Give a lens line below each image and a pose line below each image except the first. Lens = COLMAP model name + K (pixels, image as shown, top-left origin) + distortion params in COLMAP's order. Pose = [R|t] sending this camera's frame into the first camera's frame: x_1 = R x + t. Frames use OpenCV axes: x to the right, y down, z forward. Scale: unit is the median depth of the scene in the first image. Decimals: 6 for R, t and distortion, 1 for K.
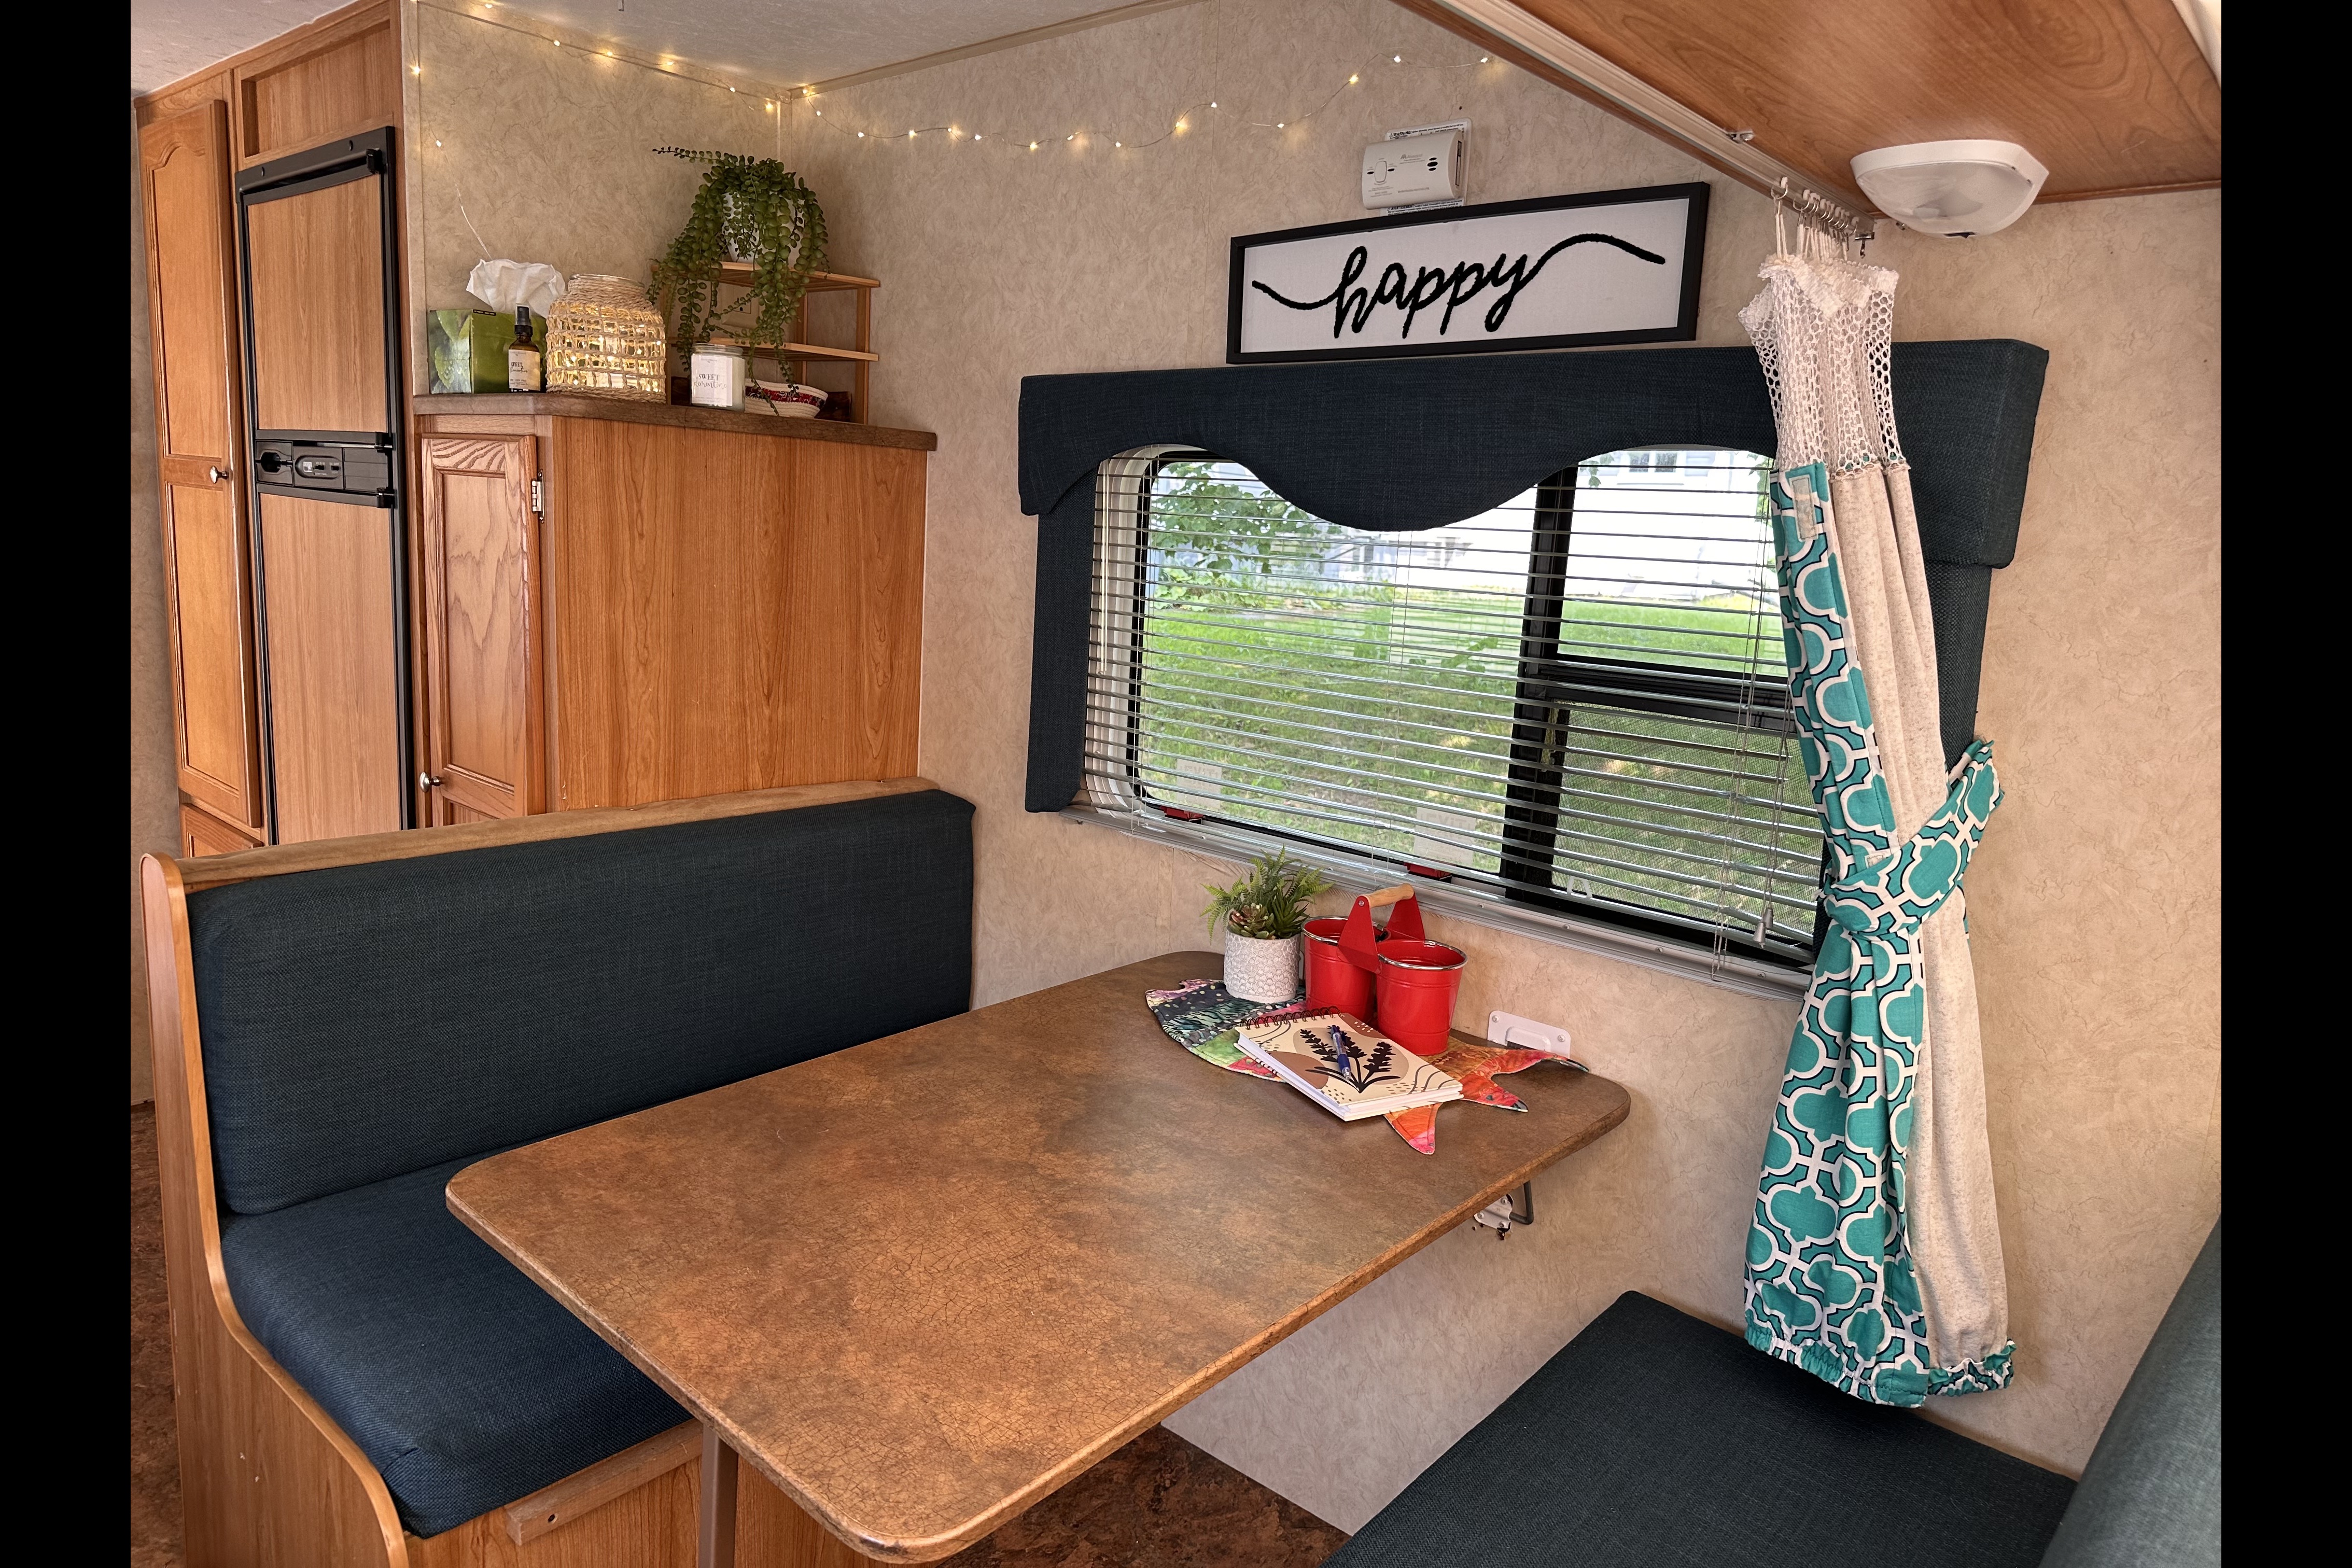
lens RADIAL K [[1476.3, 0, 1176.0], [0, 1476.3, 784.0], [0, 0, 1]] dist [0.044387, -0.048553]
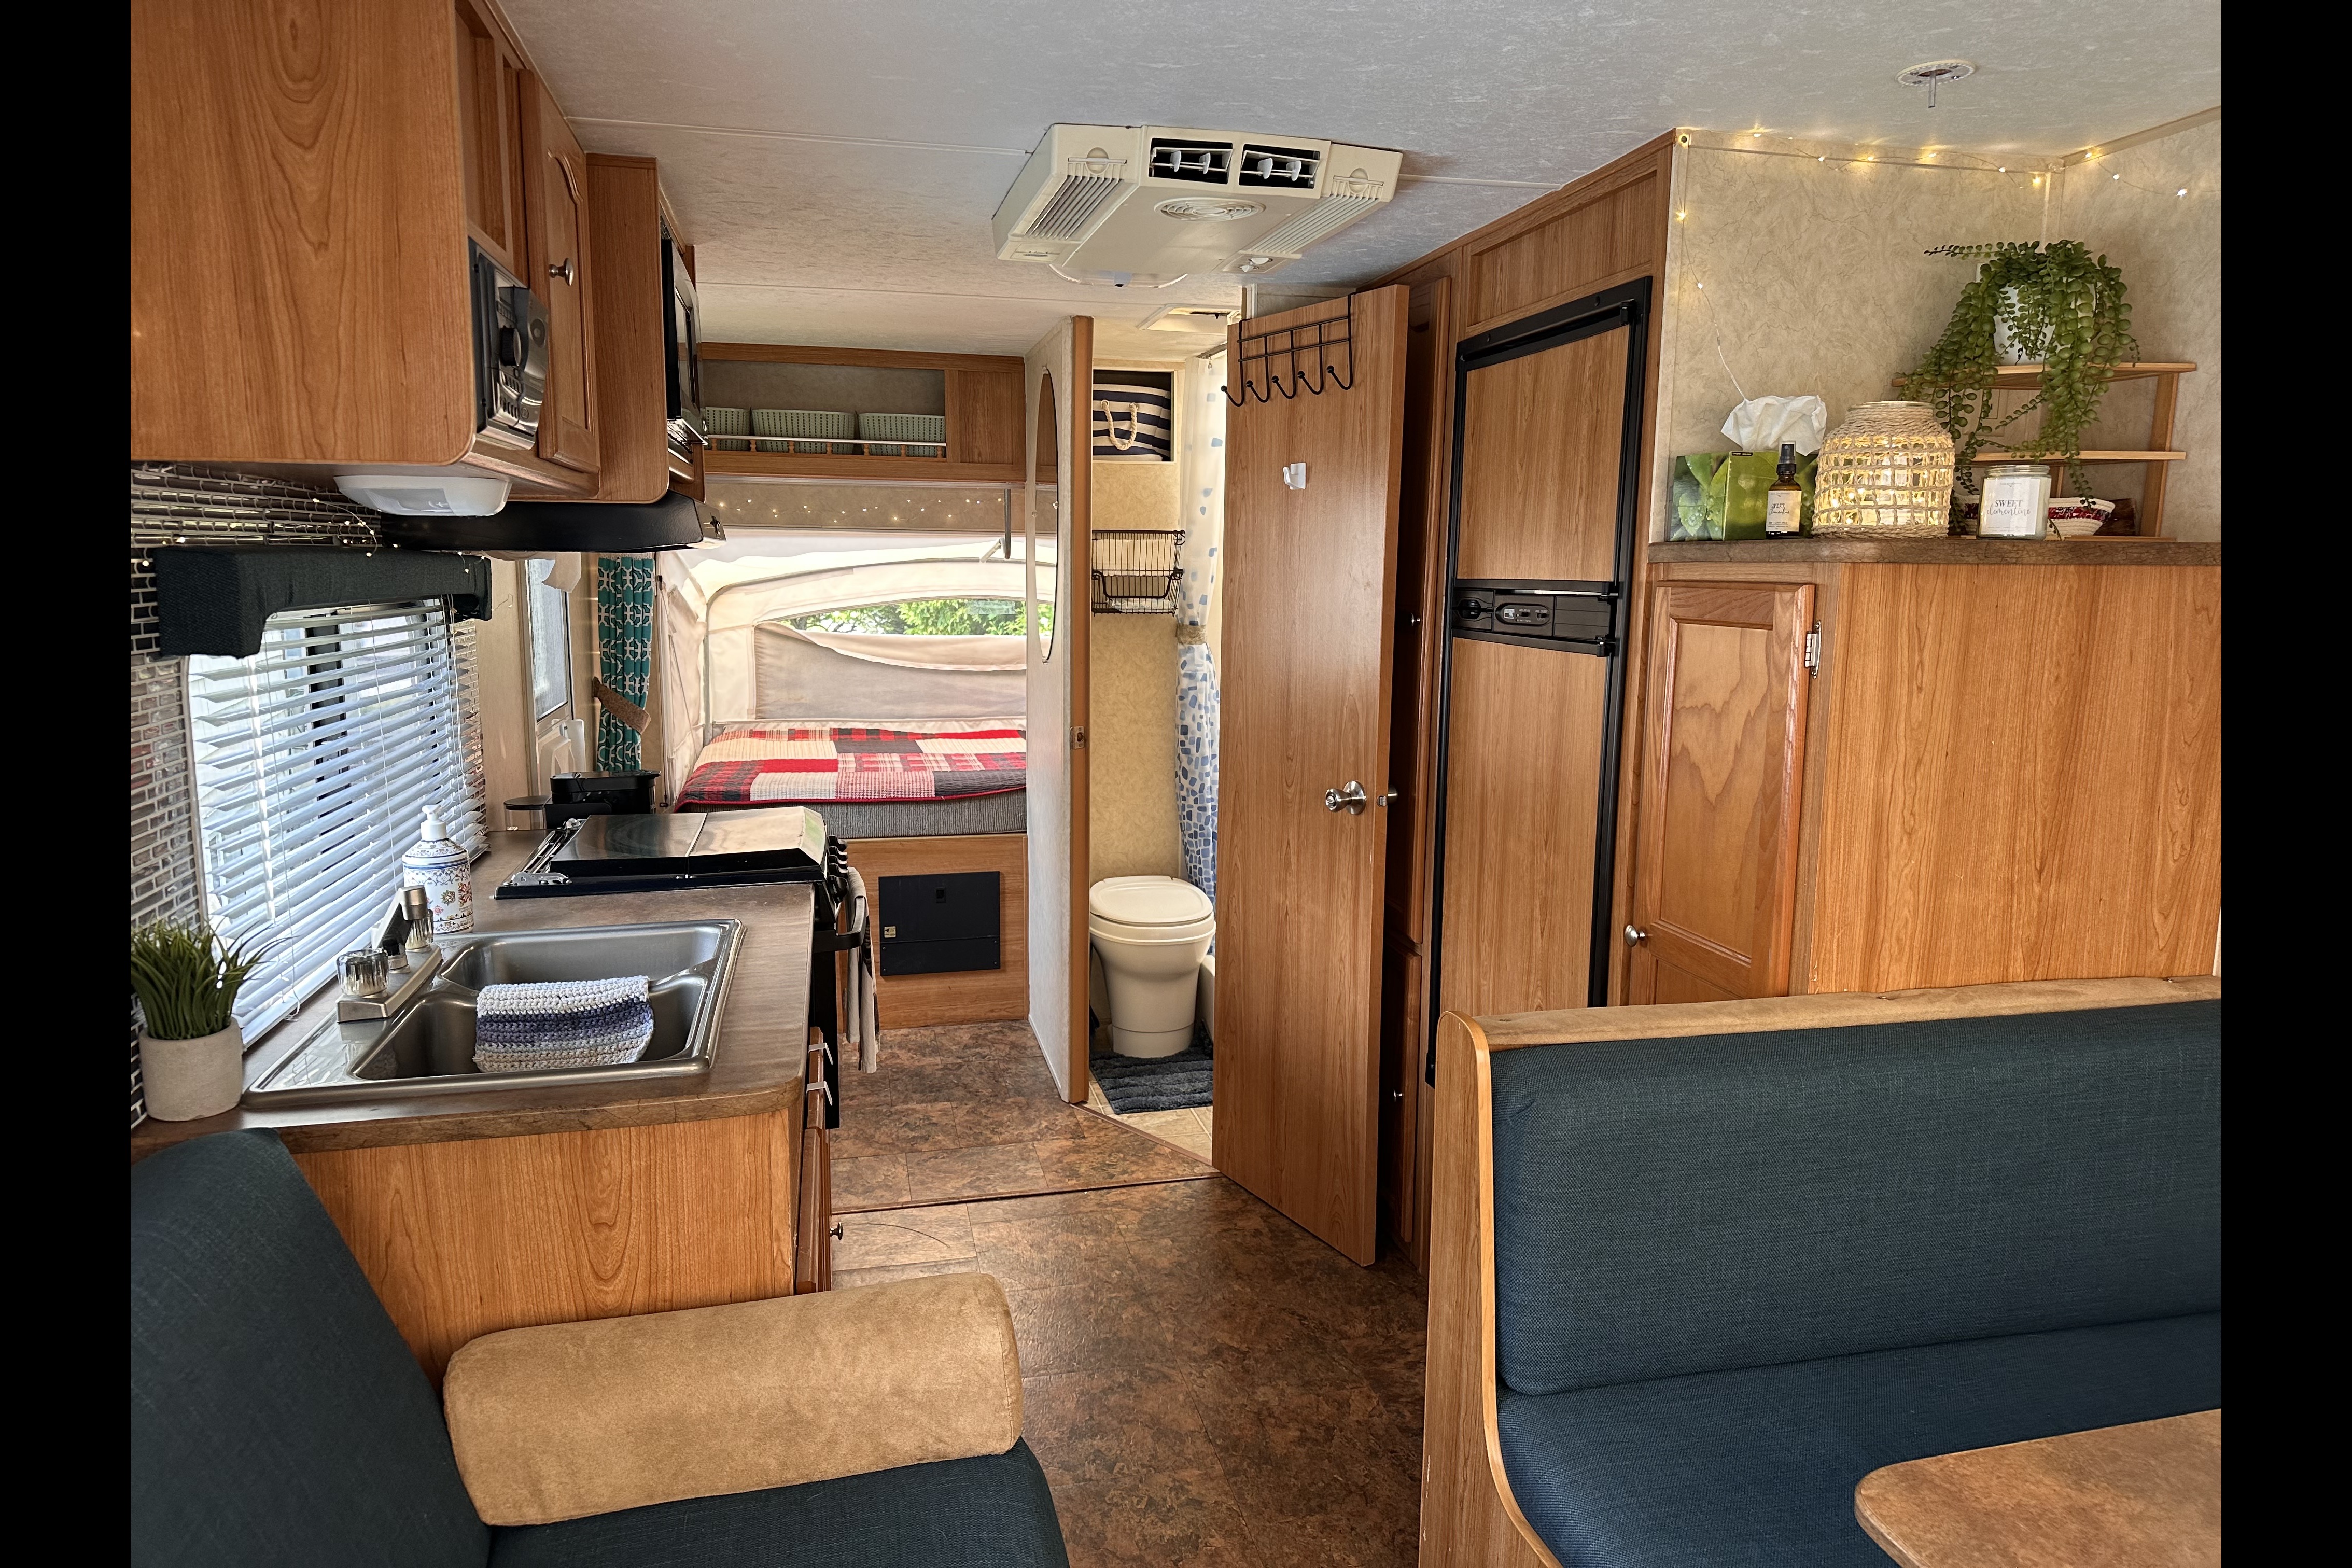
lens RADIAL K [[1476.3, 0, 1176.0], [0, 1476.3, 784.0], [0, 0, 1]] dist [0.044387, -0.048553]
pose [[0.819348, 0.035925, -0.572169, -0.198500], [-0.066856, 0.997213, -0.033126, -0.048600], [0.569384, 0.065395, 0.819466, 0.030706]]
